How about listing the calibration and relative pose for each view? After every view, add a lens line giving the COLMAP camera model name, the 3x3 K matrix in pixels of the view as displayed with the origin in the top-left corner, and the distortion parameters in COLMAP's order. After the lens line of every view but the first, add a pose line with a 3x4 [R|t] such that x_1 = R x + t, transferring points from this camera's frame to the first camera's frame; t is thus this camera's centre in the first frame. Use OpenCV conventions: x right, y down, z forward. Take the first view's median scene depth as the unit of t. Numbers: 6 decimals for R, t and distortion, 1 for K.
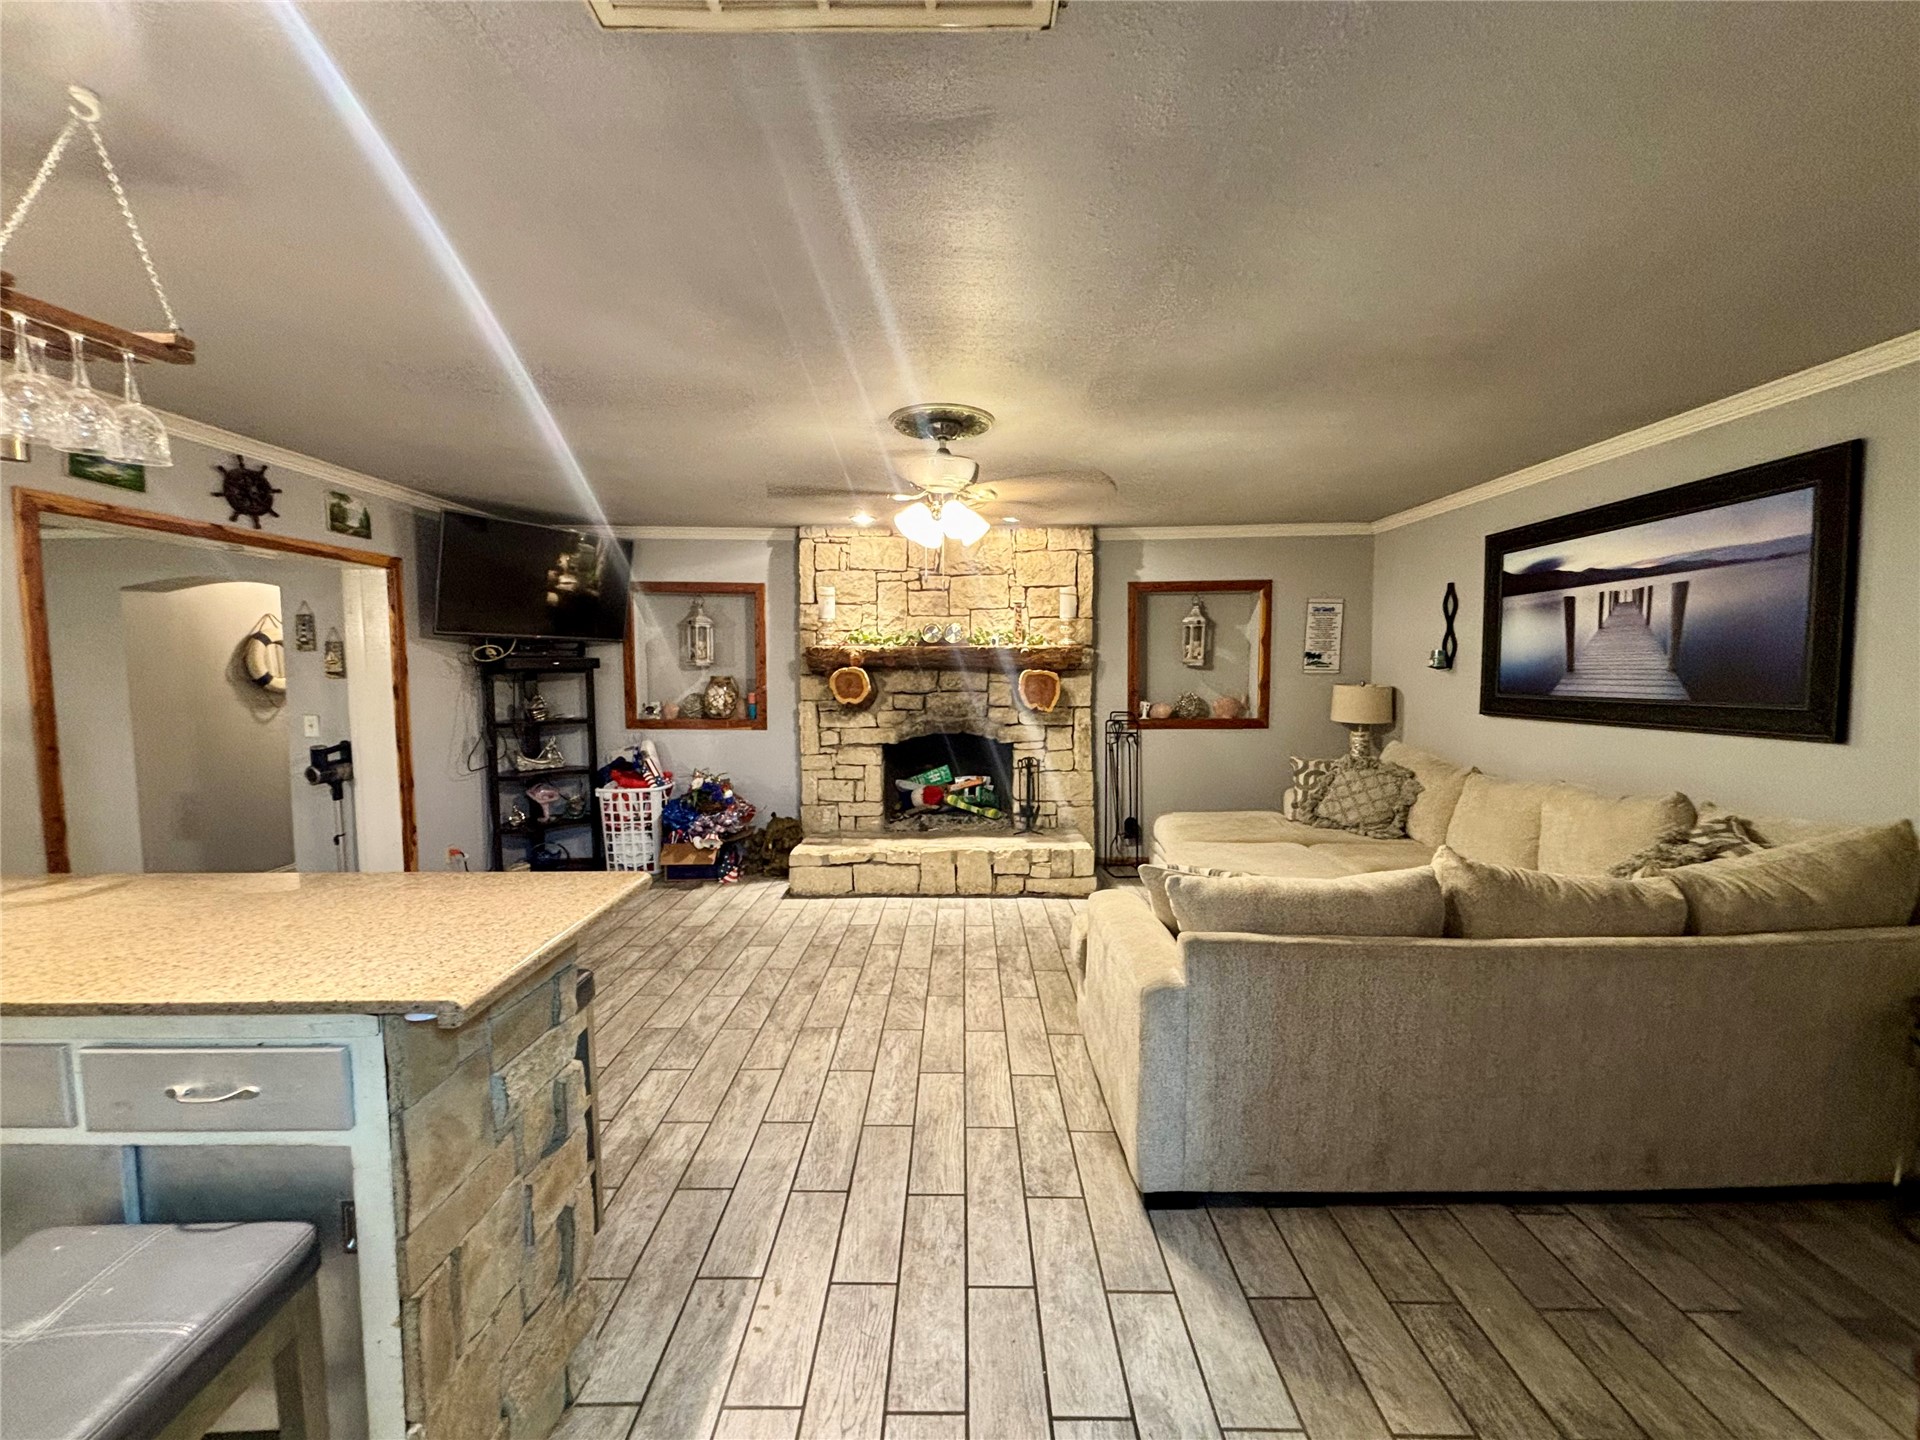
lens RADIAL K [[767.0, 0, 969.1], [0, 767.0, 716.4], [0, 0, 1]] dist [0.001581, -0.000247]
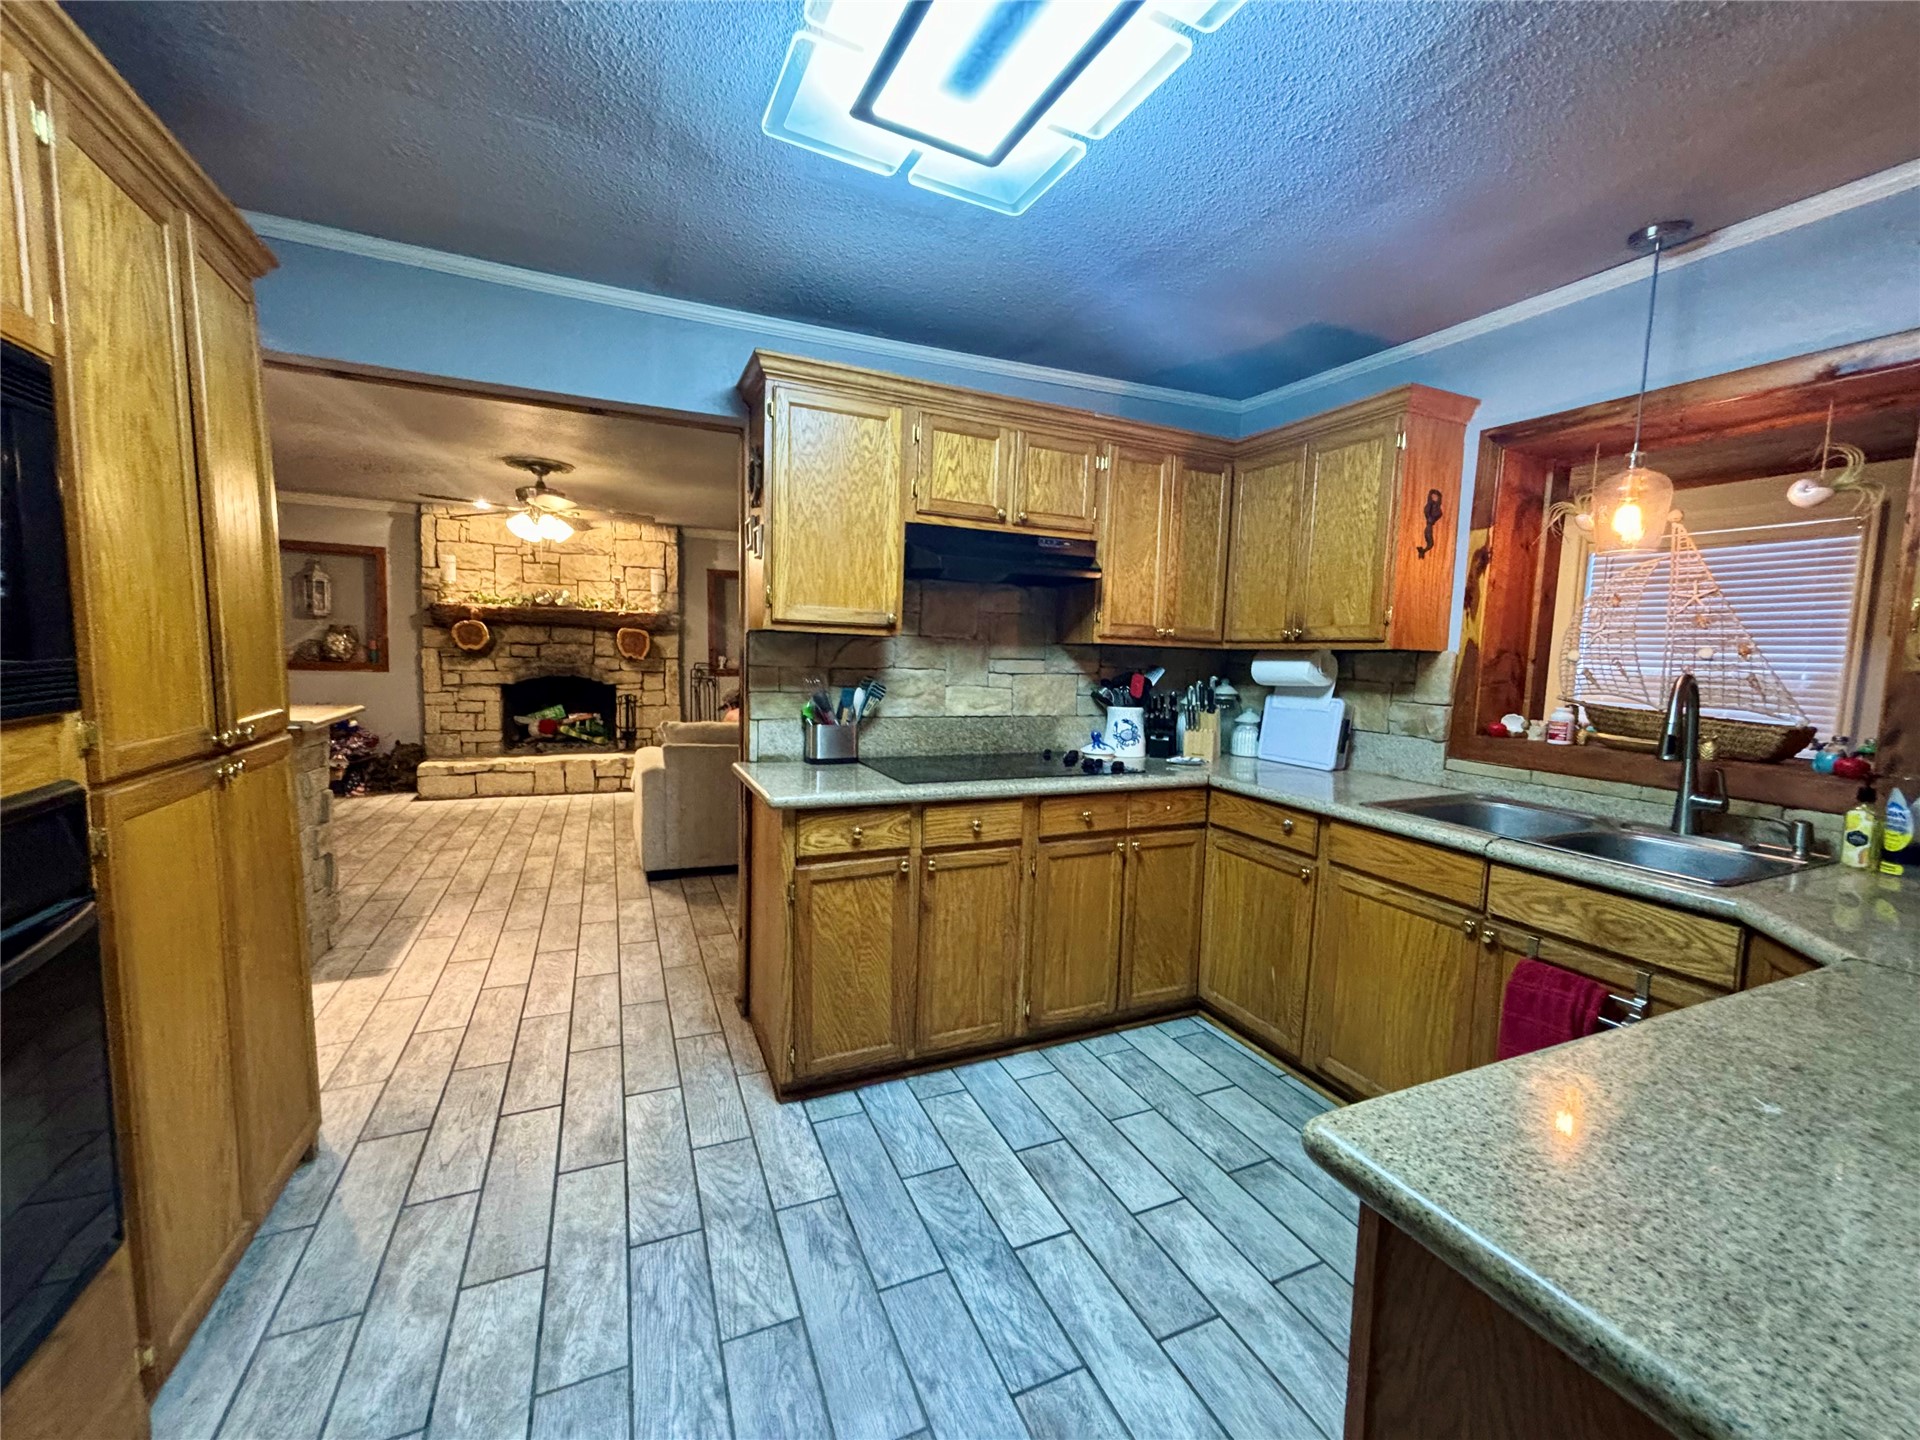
lens RADIAL K [[769.9, 0, 960.0], [0, 769.9, 720.0], [0, 0, 1]] dist [-0.008489, -0.000002]
pose [[0.912491, -0.008159, 0.409016, 0.059791], [-0.004498, 0.999541, 0.029974, 0.055966], [-0.409073, -0.029191, 0.912035, -0.469096]]
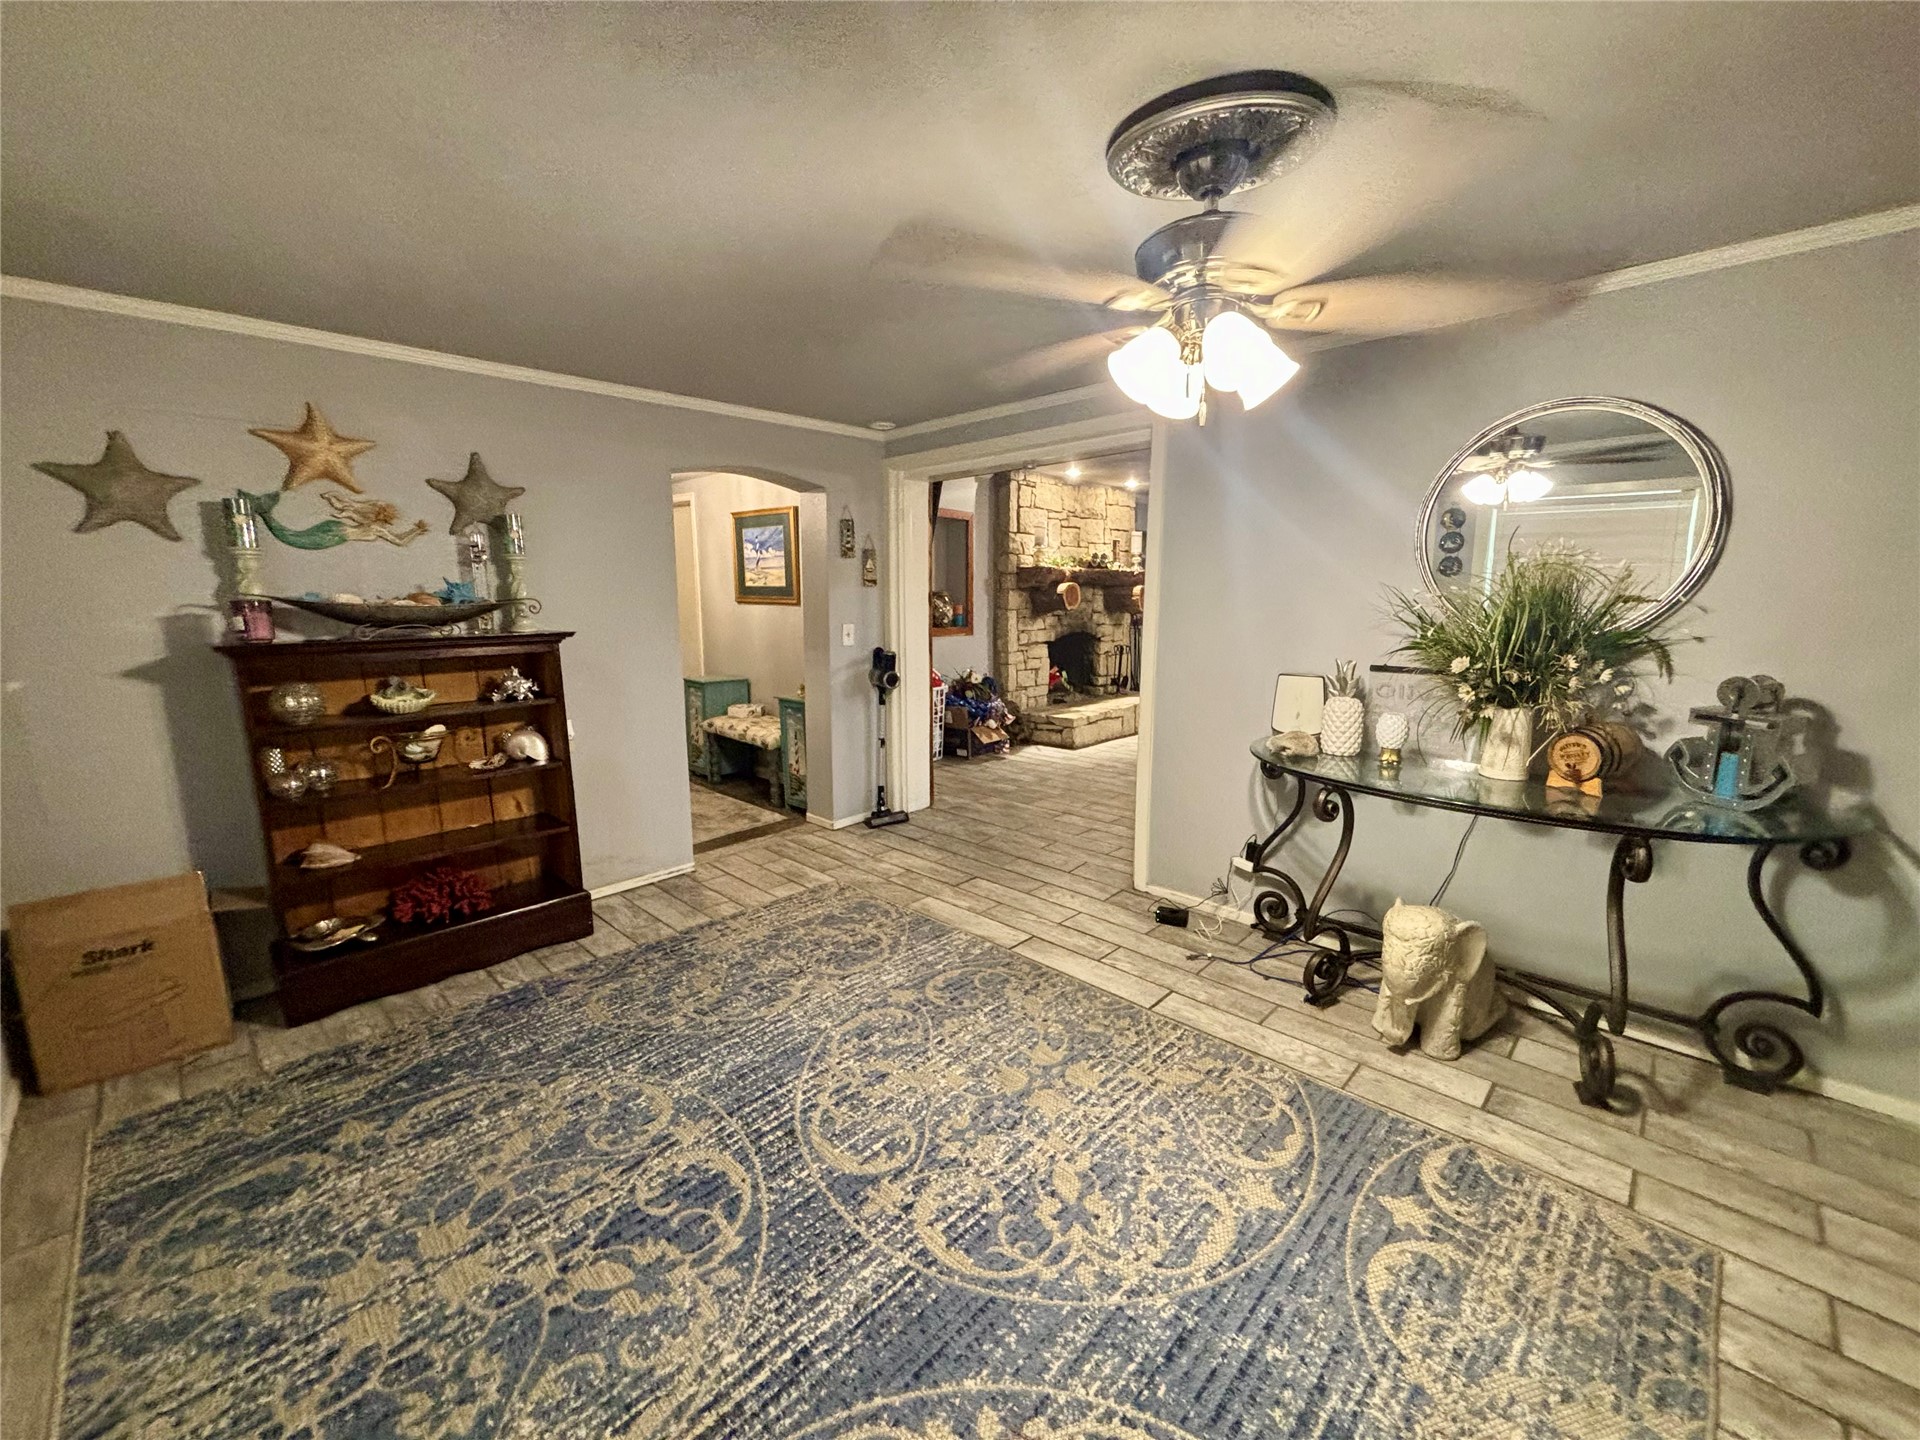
lens RADIAL K [[767.0, 0, 969.1], [0, 767.0, 716.4], [0, 0, 1]] dist [0.001581, -0.000247]
pose [[0.690156, -0.112331, 0.714889, -1.237728], [0.048753, 0.992852, 0.108940, 0.014030], [-0.722017, -0.040333, 0.690699, 0.169165]]
